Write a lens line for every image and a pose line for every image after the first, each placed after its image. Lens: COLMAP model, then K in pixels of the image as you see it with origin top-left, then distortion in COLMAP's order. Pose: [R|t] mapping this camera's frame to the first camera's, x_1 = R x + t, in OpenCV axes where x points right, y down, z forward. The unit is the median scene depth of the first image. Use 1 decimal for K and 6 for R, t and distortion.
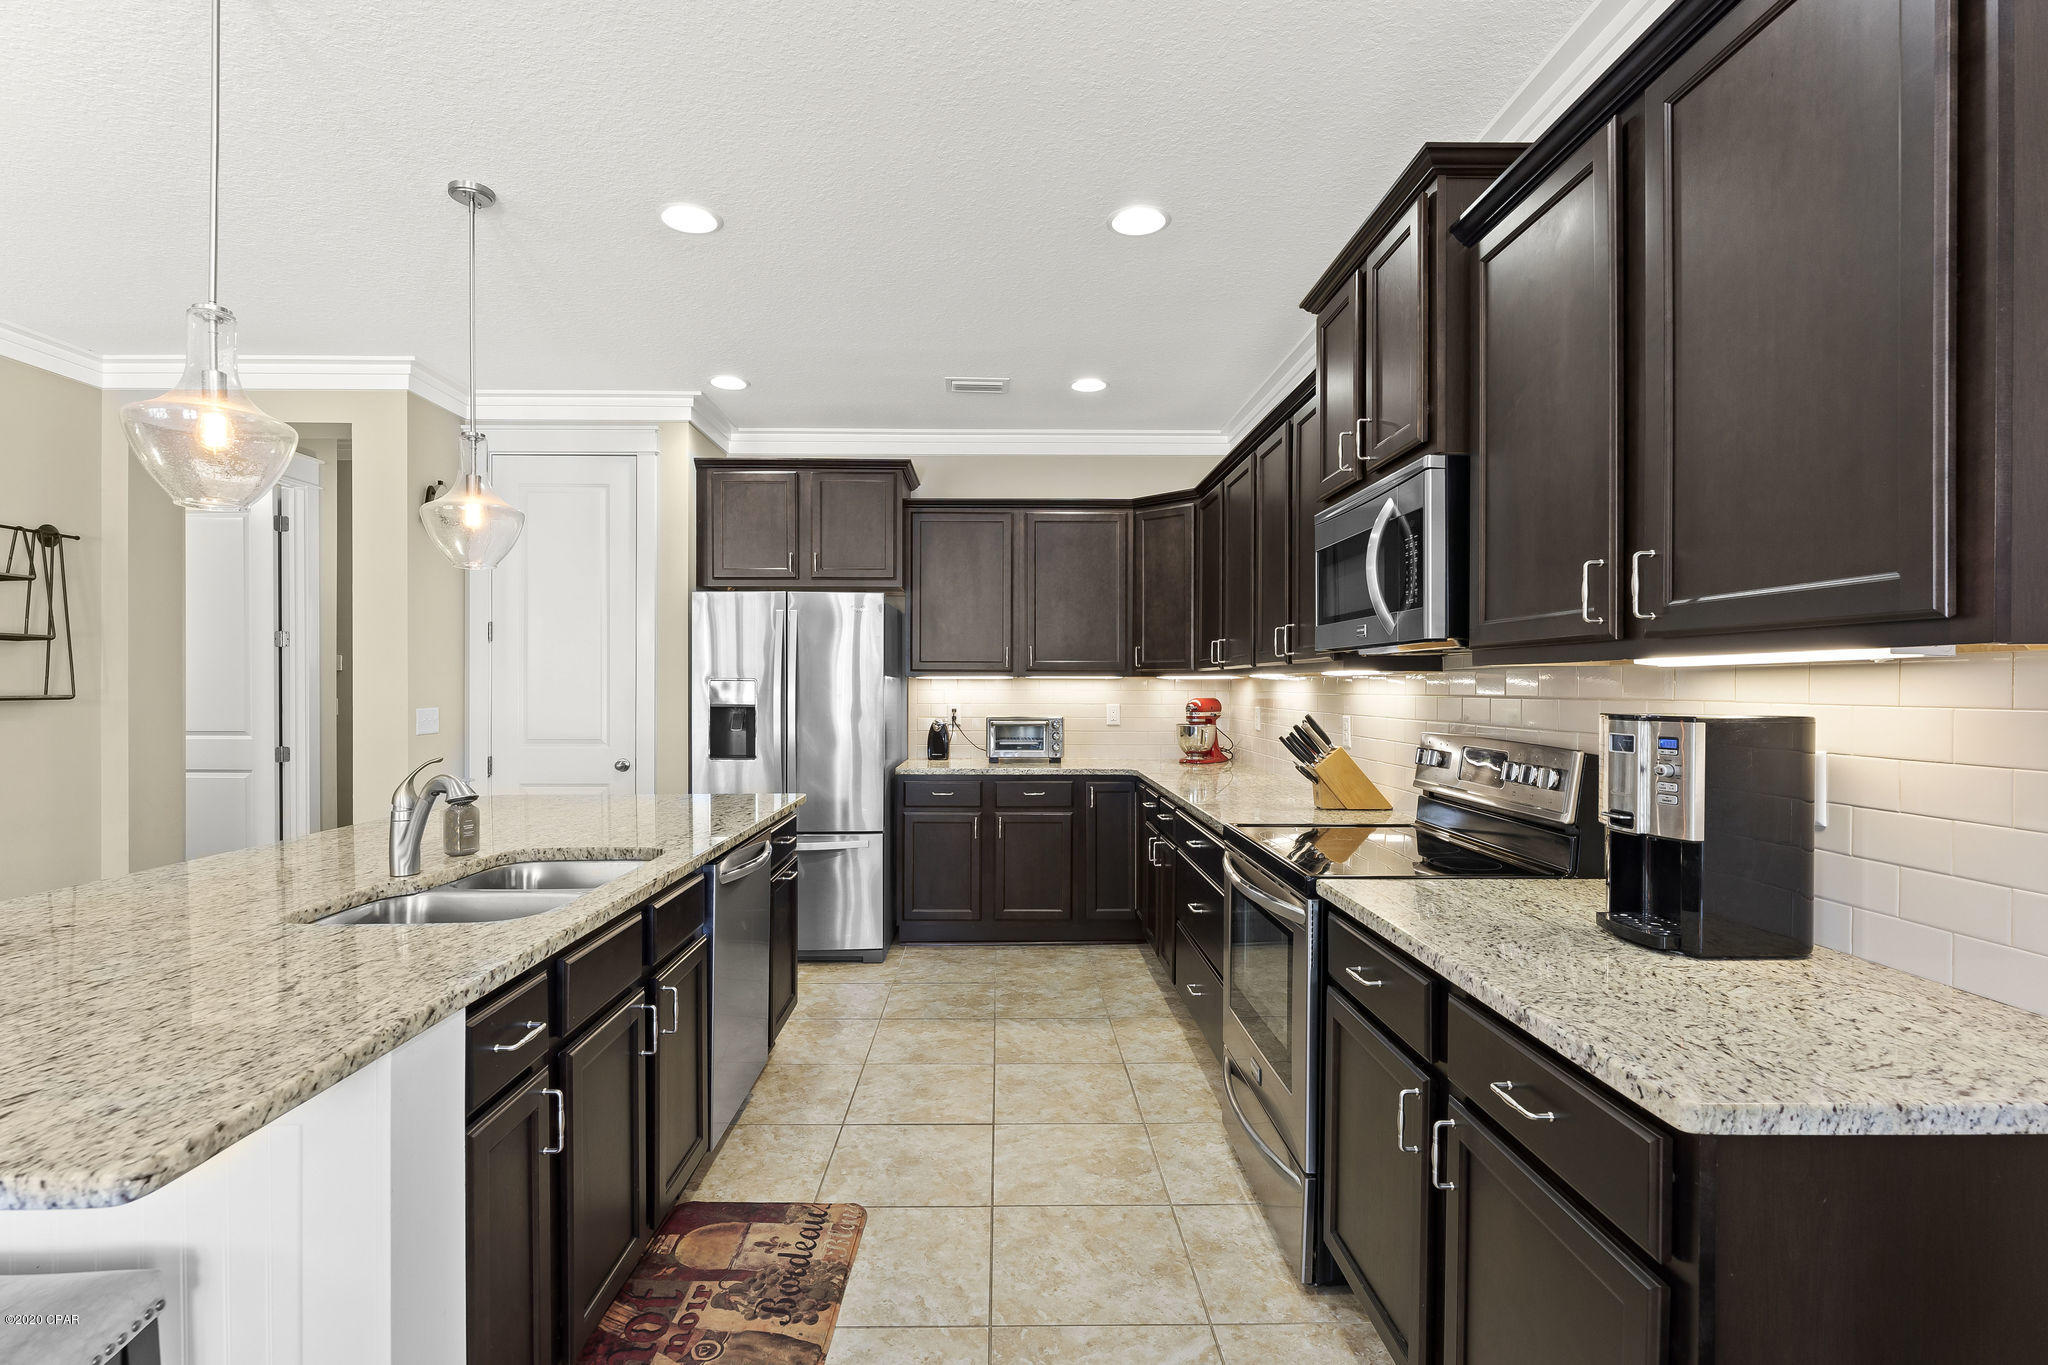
lens RADIAL K [[939.8, 0, 1023.8], [0, 939.8, 690.5], [0, 0, 1]] dist [-0.001610, -0.000253]
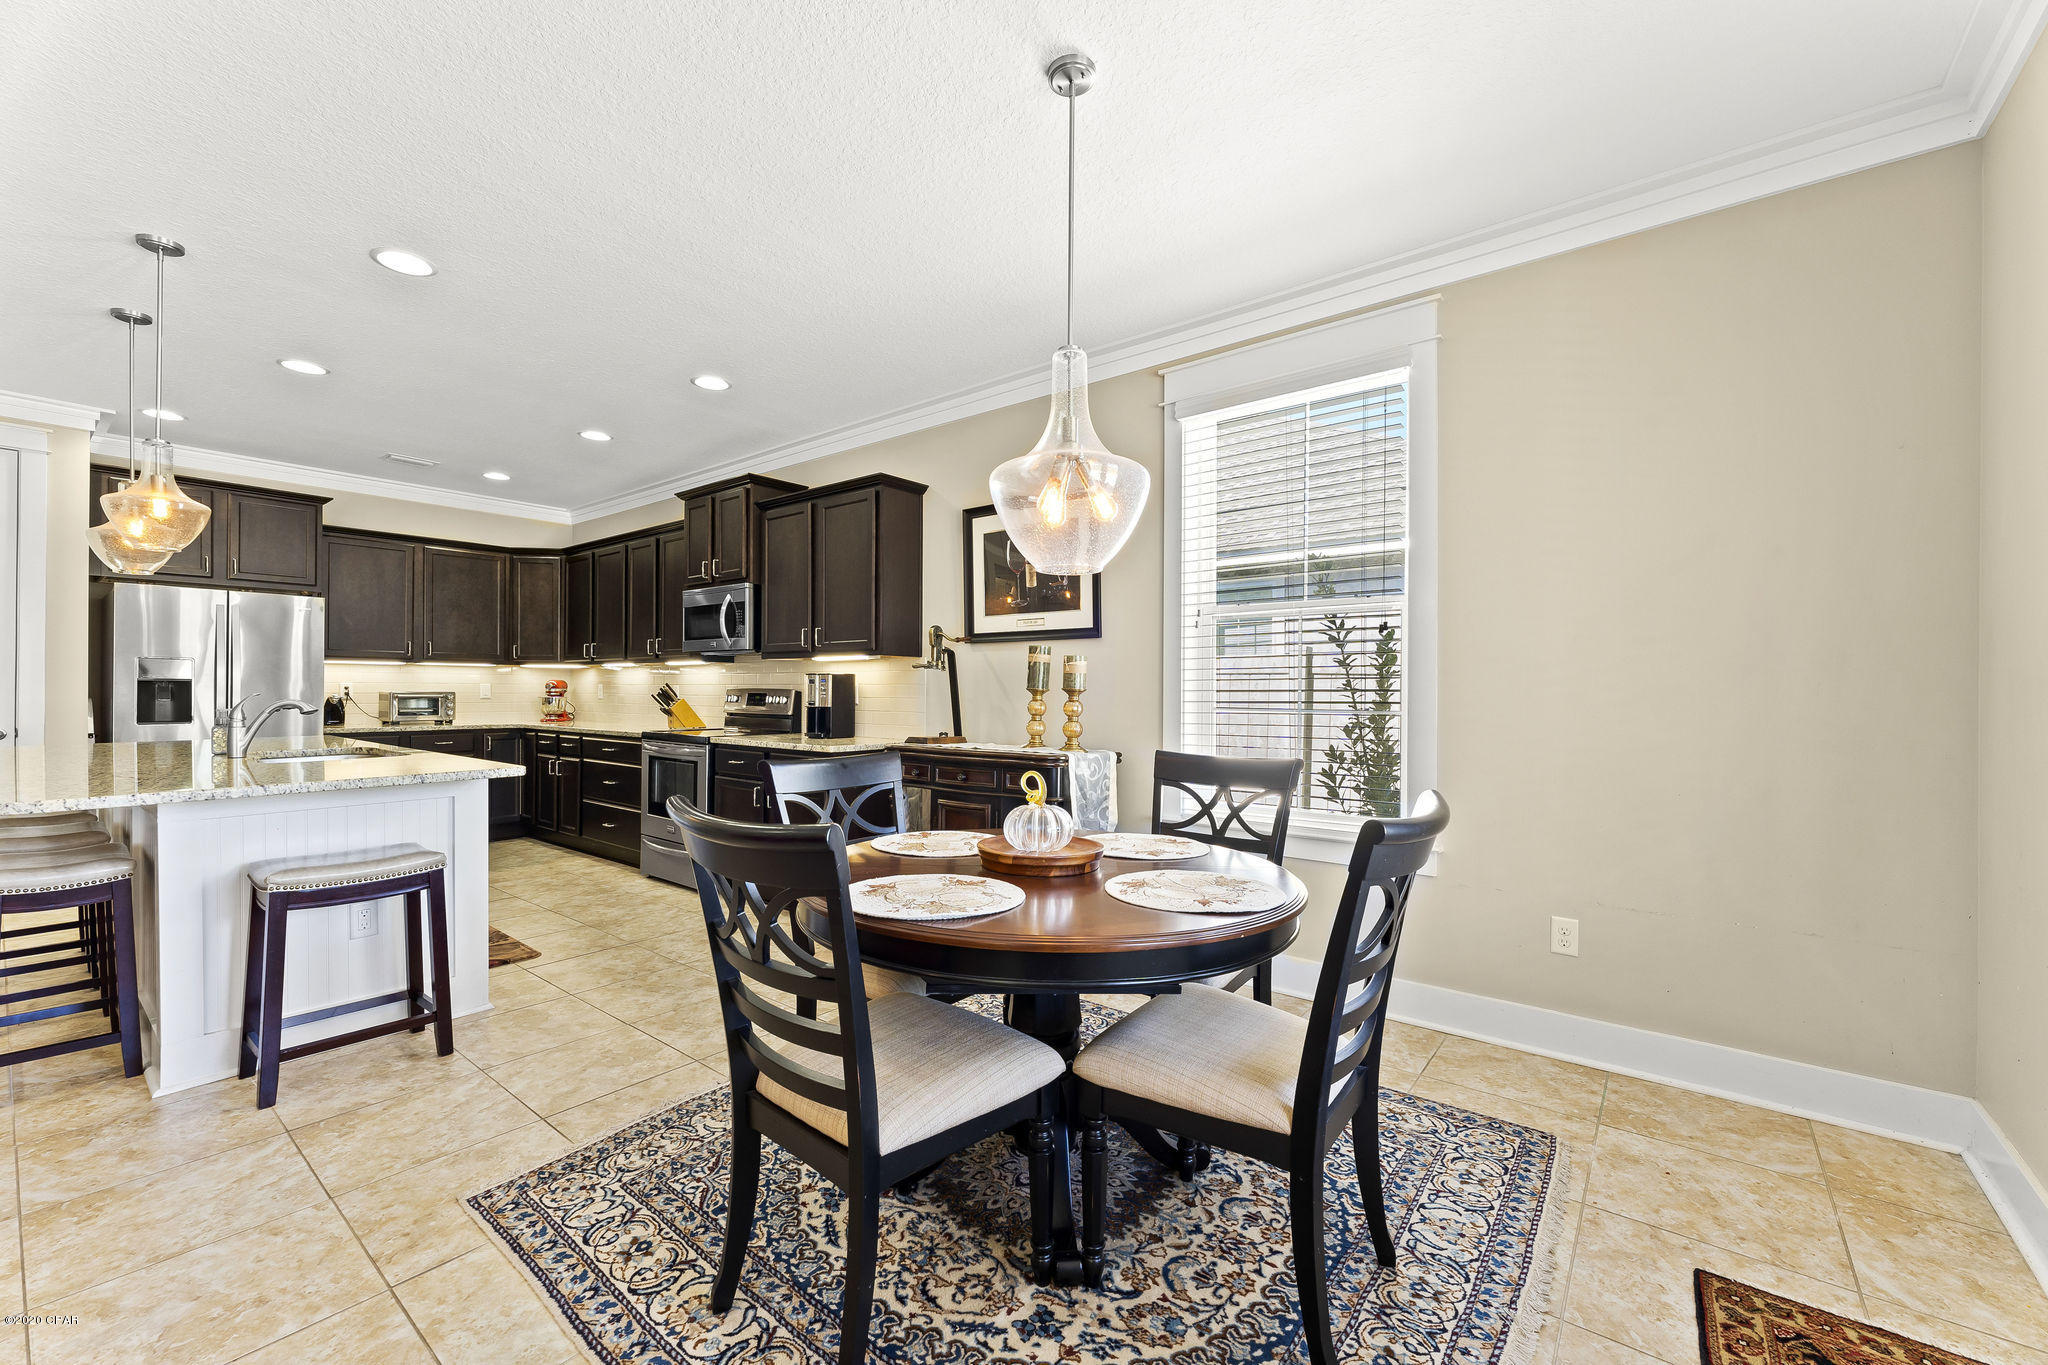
lens RADIAL K [[829.1, 0, 1024.2], [0, 829.1, 687.5], [0, 0, 1]] dist [0.002745, 0.000132]
pose [[0.639096, 0.003803, 0.769117, -0.504079], [0.000809, 0.999984, -0.005617, 0.039506], [-0.769126, 0.004212, 0.639083, -0.647135]]
